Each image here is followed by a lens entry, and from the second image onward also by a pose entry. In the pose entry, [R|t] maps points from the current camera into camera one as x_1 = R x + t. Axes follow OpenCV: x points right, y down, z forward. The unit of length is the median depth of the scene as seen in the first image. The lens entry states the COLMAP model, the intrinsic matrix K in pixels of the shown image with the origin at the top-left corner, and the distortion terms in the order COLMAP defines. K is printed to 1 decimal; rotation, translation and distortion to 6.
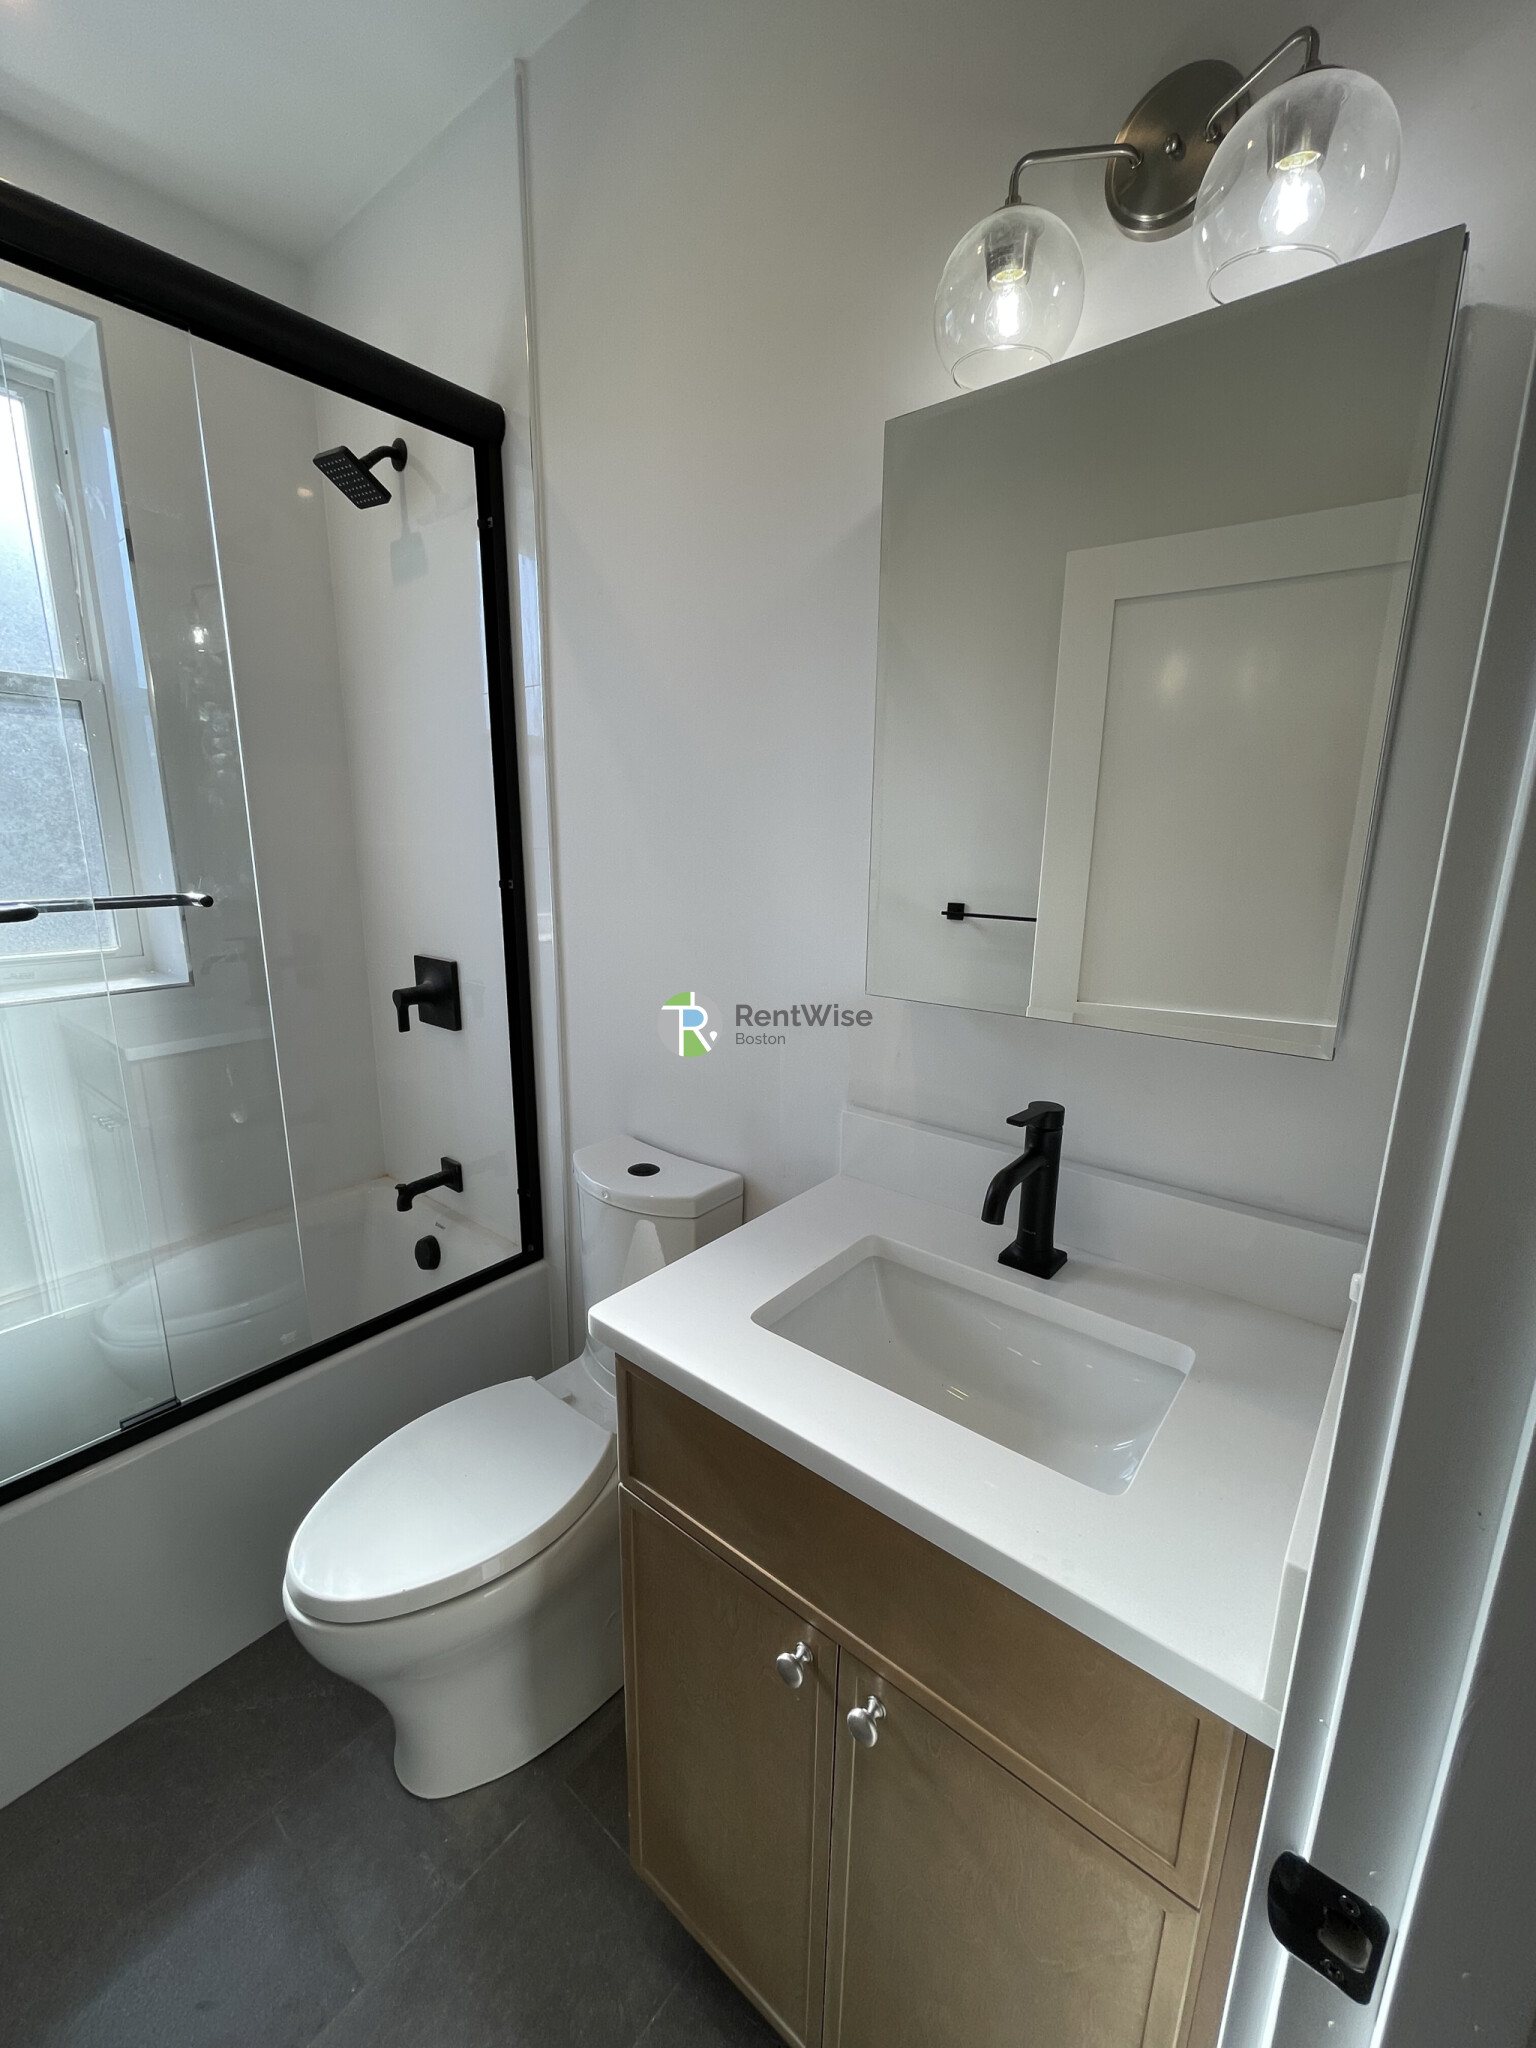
lens RADIAL K [[825.8, 0, 760.5], [0, 825.8, 1021.1], [0, 0, 1]] dist [-0.002121, 0.000441]
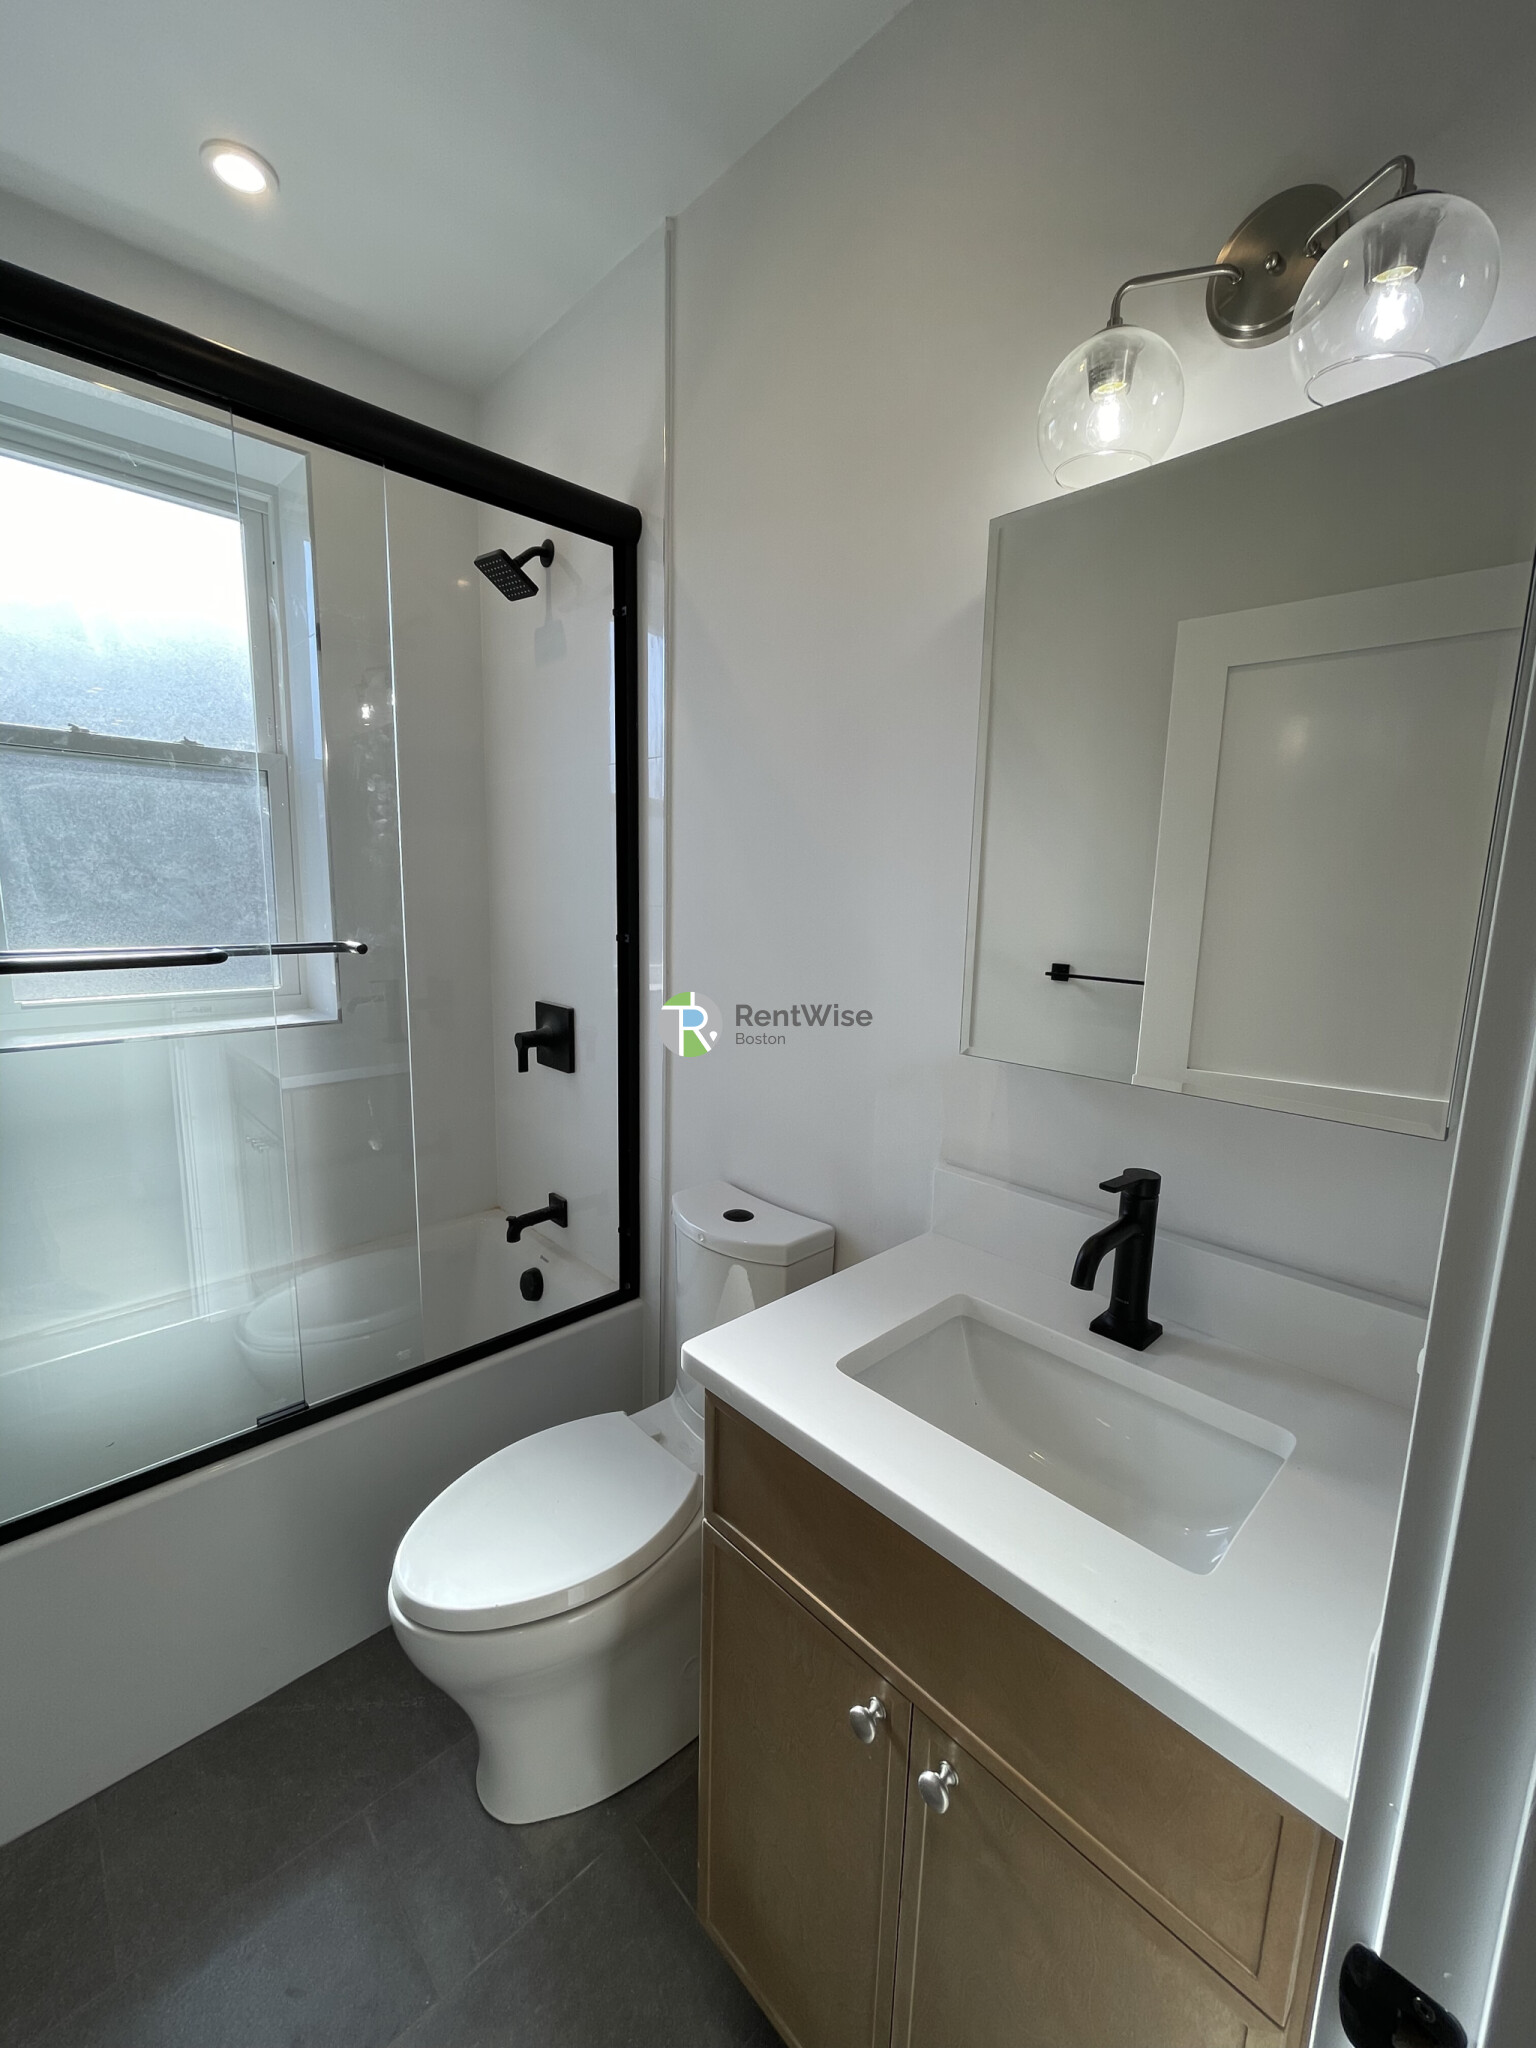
lens RADIAL K [[825.8, 0, 758.2], [0, 825.8, 1021.5], [0, 0, 1]] dist [-0.002121, 0.000441]
pose [[0.991562, 0.031261, -0.125810, 0.004724], [-0.039002, 0.997464, -0.059539, -0.001267], [0.123630, 0.063944, 0.990266, -0.034621]]
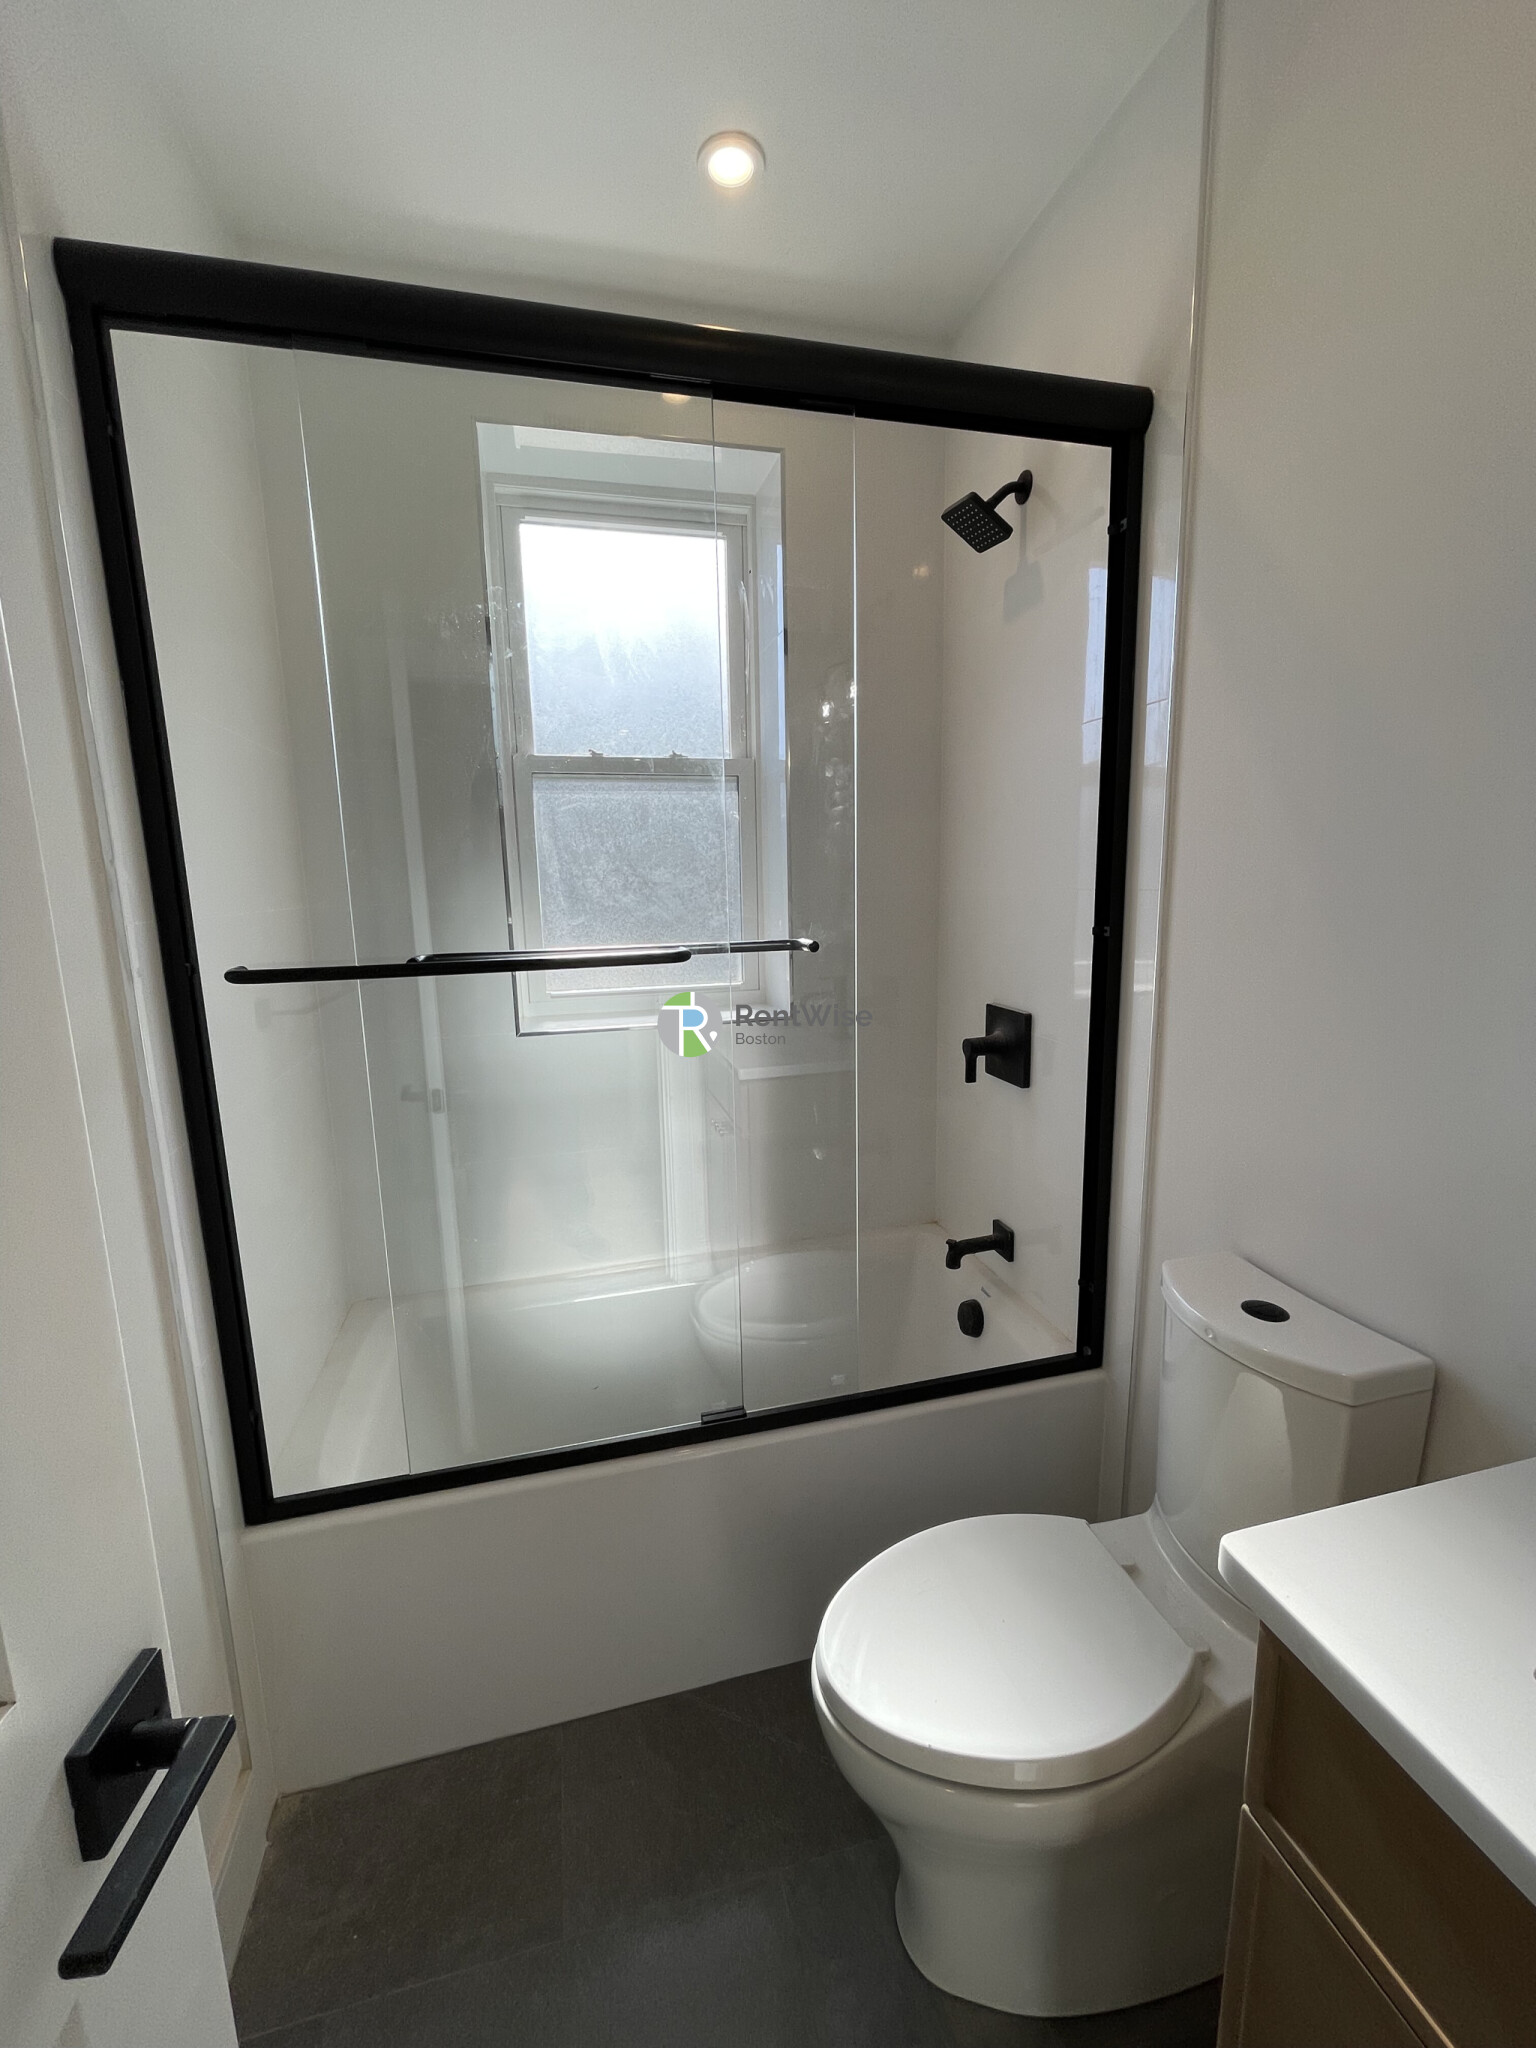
lens RADIAL K [[825.8, 0, 776.8], [0, 825.8, 1023.8], [0, 0, 1]] dist [-0.002121, 0.000441]
pose [[0.813729, 0.071094, -0.576880, -0.090925], [-0.098572, 0.994994, -0.016421, -0.024367], [0.572825, 0.070226, 0.816664, 0.114721]]
